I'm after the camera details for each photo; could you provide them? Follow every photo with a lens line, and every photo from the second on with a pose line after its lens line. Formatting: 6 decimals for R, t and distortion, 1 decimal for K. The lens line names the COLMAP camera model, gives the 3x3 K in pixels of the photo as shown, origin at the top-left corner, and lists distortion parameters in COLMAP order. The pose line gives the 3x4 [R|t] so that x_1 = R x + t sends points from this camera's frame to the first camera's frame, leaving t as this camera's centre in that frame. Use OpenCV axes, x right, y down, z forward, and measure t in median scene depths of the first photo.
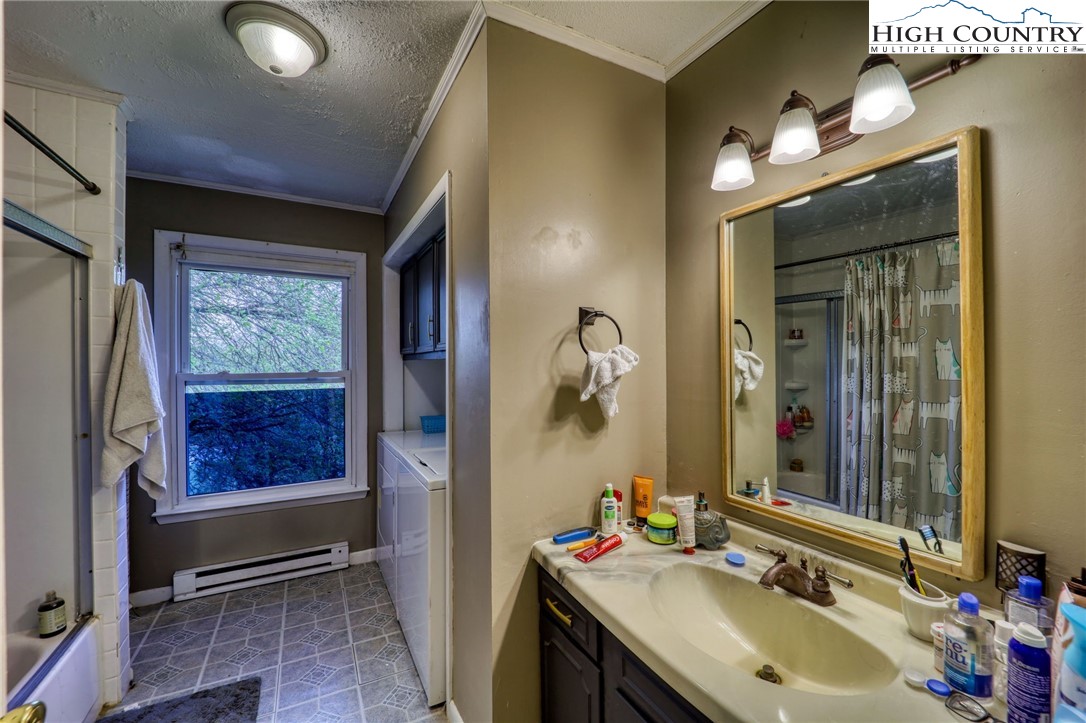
lens RADIAL K [[438.0, 0, 543.4], [0, 438.0, 364.2], [0, 0, 1]] dist [-0.012567, -0.001412]
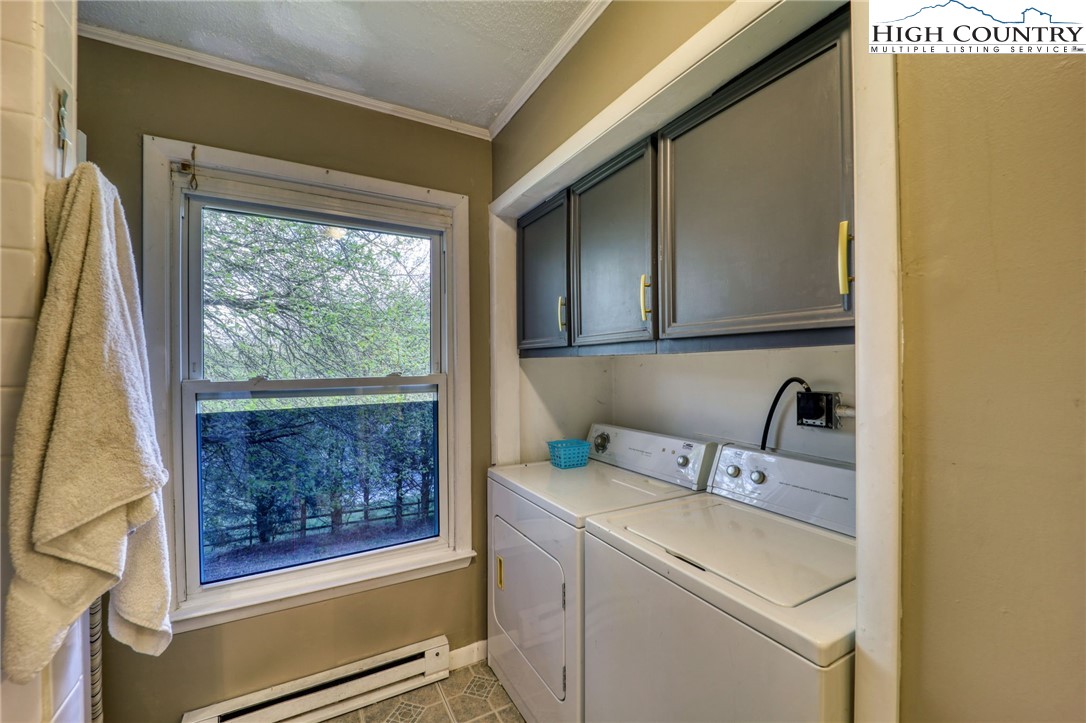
lens RADIAL K [[438.0, 0, 543.7], [0, 438.0, 364.7], [0, 0, 1]] dist [-0.012567, -0.001412]
pose [[0.999925, -0.003908, 0.011567, -0.379283], [0.003896, 0.999992, 0.001004, 0.000885], [-0.011571, -0.000959, 0.999933, 0.425325]]
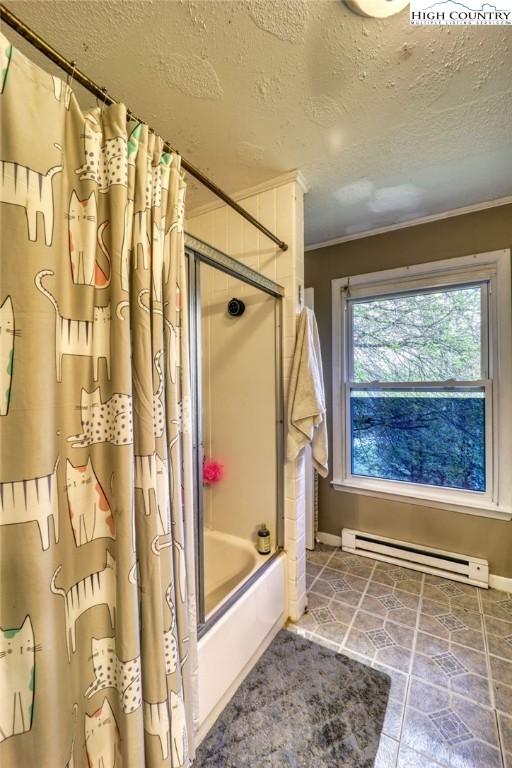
lens RADIAL K [[309.8, 0, 258.5], [0, 309.8, 385.0], [0, 0, 1]] dist [-0.012567, -0.001412]
pose [[0.498680, -0.001086, -0.866785, -0.150475], [0.003445, 0.999994, 0.000729, 0.030620], [0.866779, -0.003350, 0.498681, 0.298728]]
